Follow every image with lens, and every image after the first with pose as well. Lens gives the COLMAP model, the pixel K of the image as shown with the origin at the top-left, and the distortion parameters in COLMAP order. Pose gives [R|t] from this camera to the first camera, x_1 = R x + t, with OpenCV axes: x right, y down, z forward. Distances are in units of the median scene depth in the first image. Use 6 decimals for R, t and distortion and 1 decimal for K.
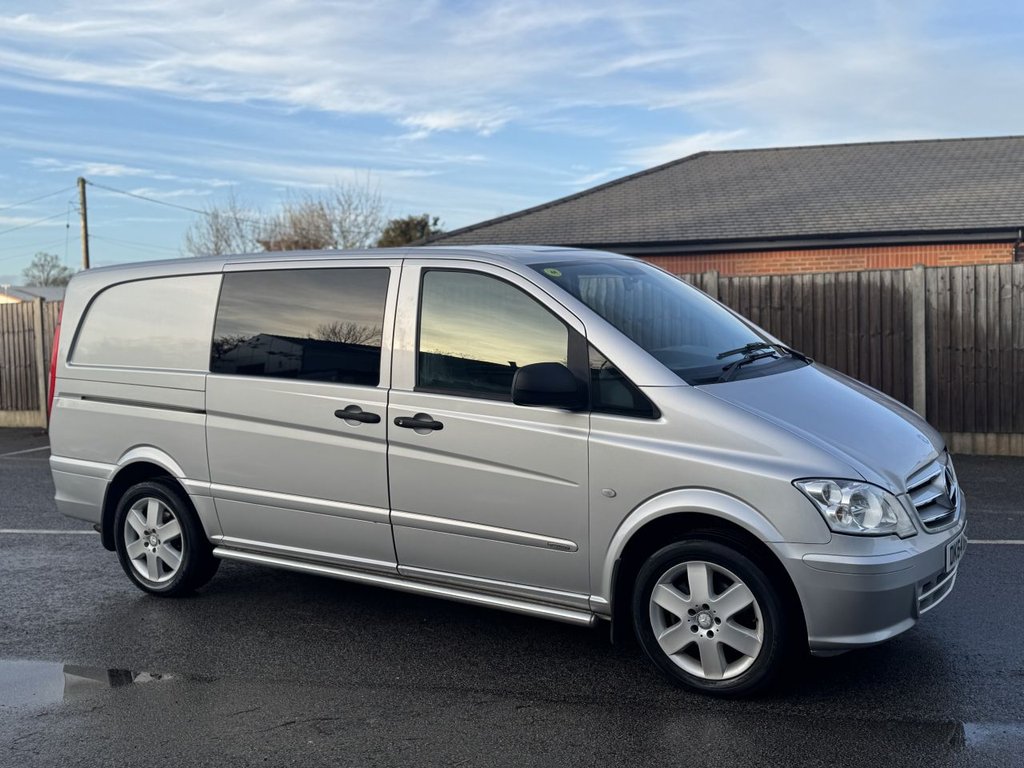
lens RADIAL K [[975.9, 0, 496.9], [0, 975.9, 385.7], [0, 0, 1]] dist [0.159400, -0.251307]
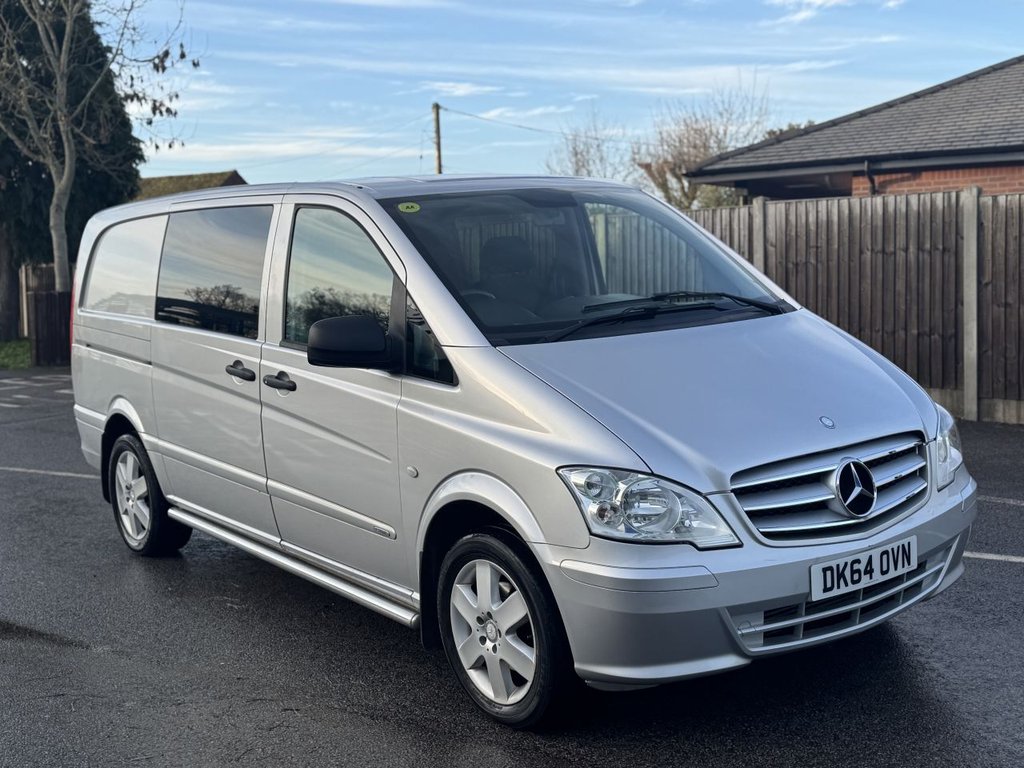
lens RADIAL K [[1152.6, 0, 525.4], [0, 1152.6, 383.8], [0, 0, 1]] dist [0.205047, -0.420791]
pose [[0.938017, 0.029436, -0.345337, 0.421769], [-0.013944, 0.998785, 0.047260, -0.011306], [0.346309, -0.039515, 0.937288, 0.082073]]
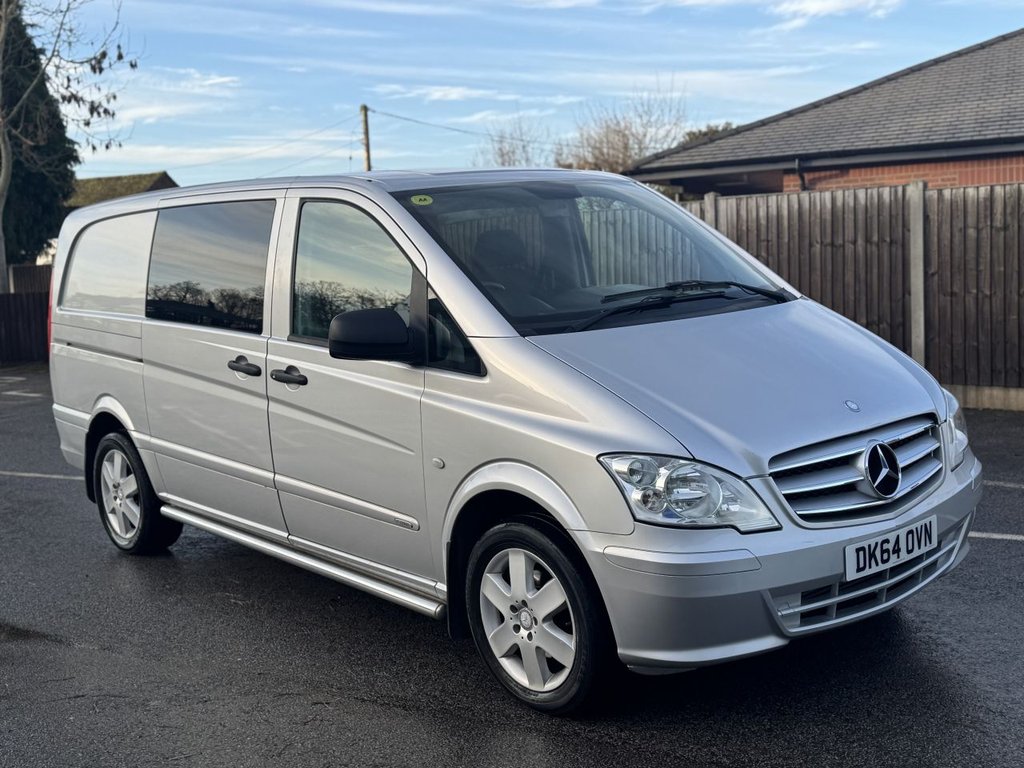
lens RADIAL K [[1120.4, 0, 516.1], [0, 1120.4, 383.8], [0, 0, 1]] dist [0.198072, -0.397311]
pose [[0.956970, 0.015386, -0.289779, 0.353554], [-0.000625, 0.998700, 0.050964, -0.006411], [0.290186, -0.048590, 0.955736, 0.075931]]
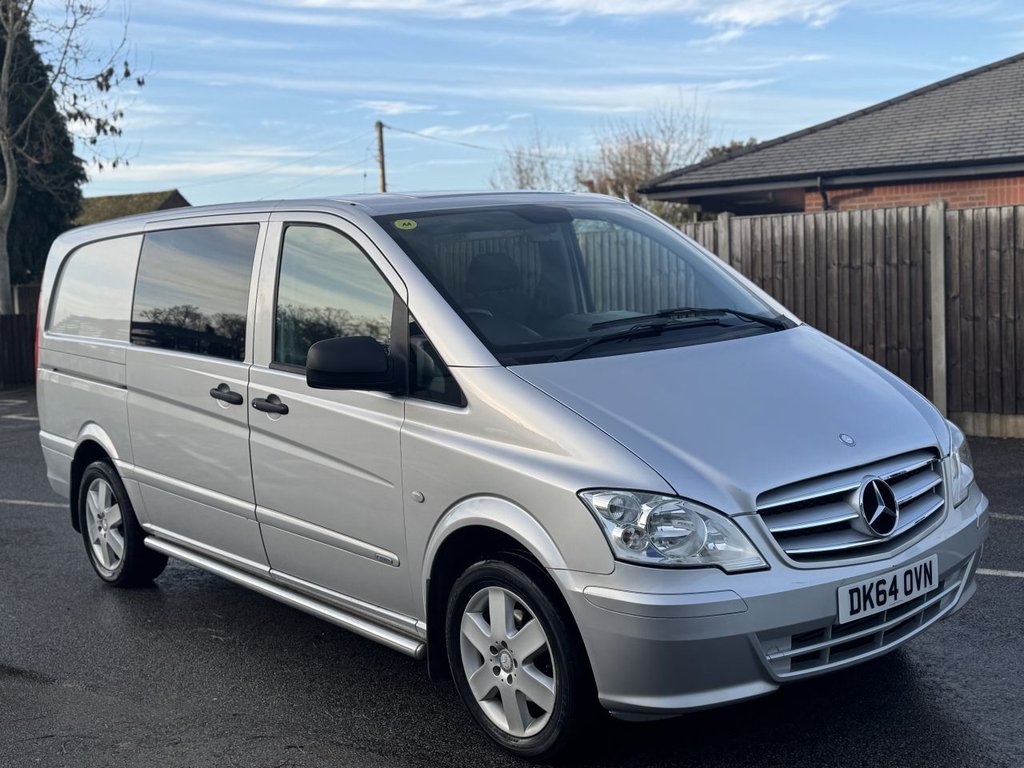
lens RADIAL K [[1154.5, 0, 511.8], [0, 1154.5, 386.7], [0, 0, 1]] dist [0.201135, -0.411112]
pose [[0.950615, 0.013121, -0.310094, 0.375165], [-0.002624, 0.999410, 0.034244, -0.011838], [0.310360, -0.031740, 0.950089, 0.087240]]
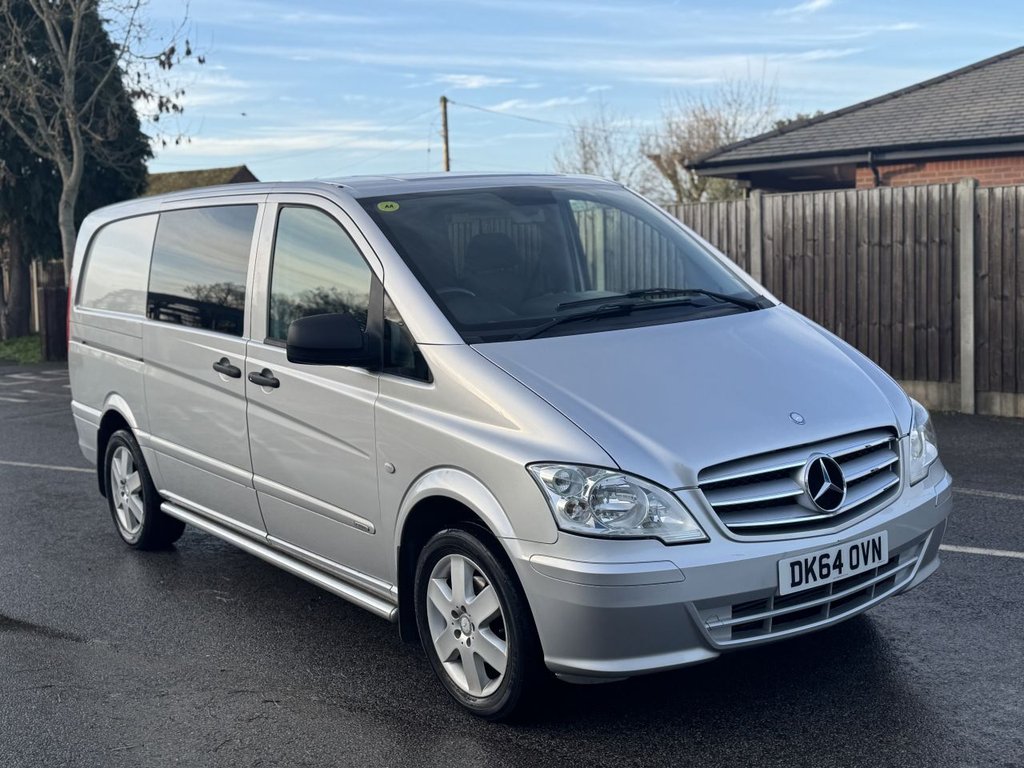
lens RADIAL K [[1151.9, 0, 511.5], [0, 1151.9, 384.0], [0, 0, 1]] dist [0.205194, -0.418077]
pose [[0.930579, 0.028980, -0.364943, 0.446936], [-0.009858, 0.998484, 0.054151, -0.014923], [0.365960, -0.046794, 0.929454, 0.082417]]
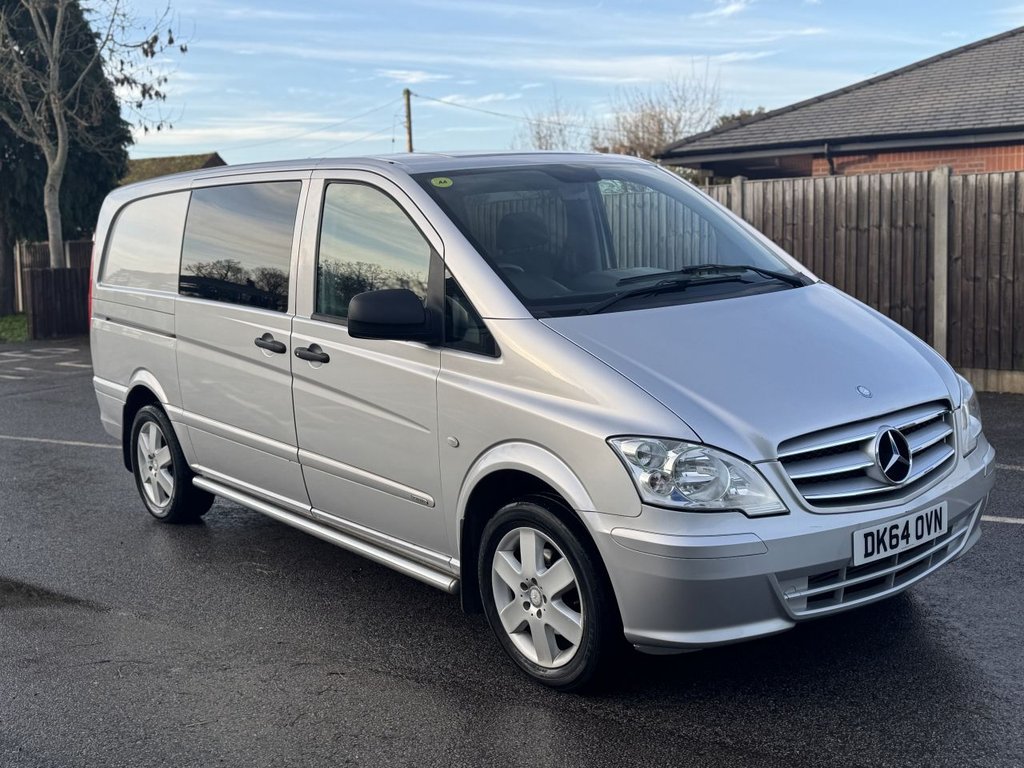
lens RADIAL K [[1080.0, 0, 517.2], [0, 1080.0, 380.8], [0, 0, 1]] dist [0.194943, -0.393277]
pose [[0.947112, 0.033790, -0.319120, 0.362177], [-0.011946, 0.997464, 0.070164, -0.008910], [0.320682, -0.062641, 0.945113, 0.096069]]
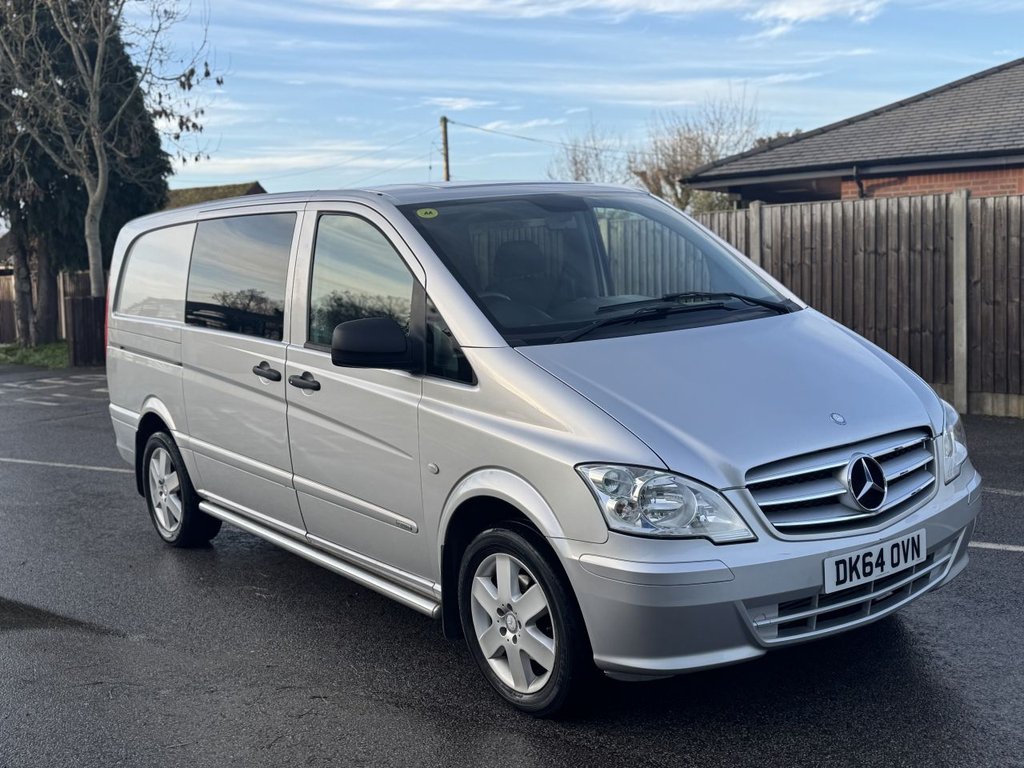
lens RADIAL K [[1078.8, 0, 510.9], [0, 1078.8, 389.4], [0, 0, 1]] dist [0.202256, -0.414607]
pose [[0.932503, 0.026825, -0.360164, 0.404503], [-0.006935, 0.998384, 0.056403, -0.012259], [0.361095, -0.050098, 0.931182, 0.101975]]
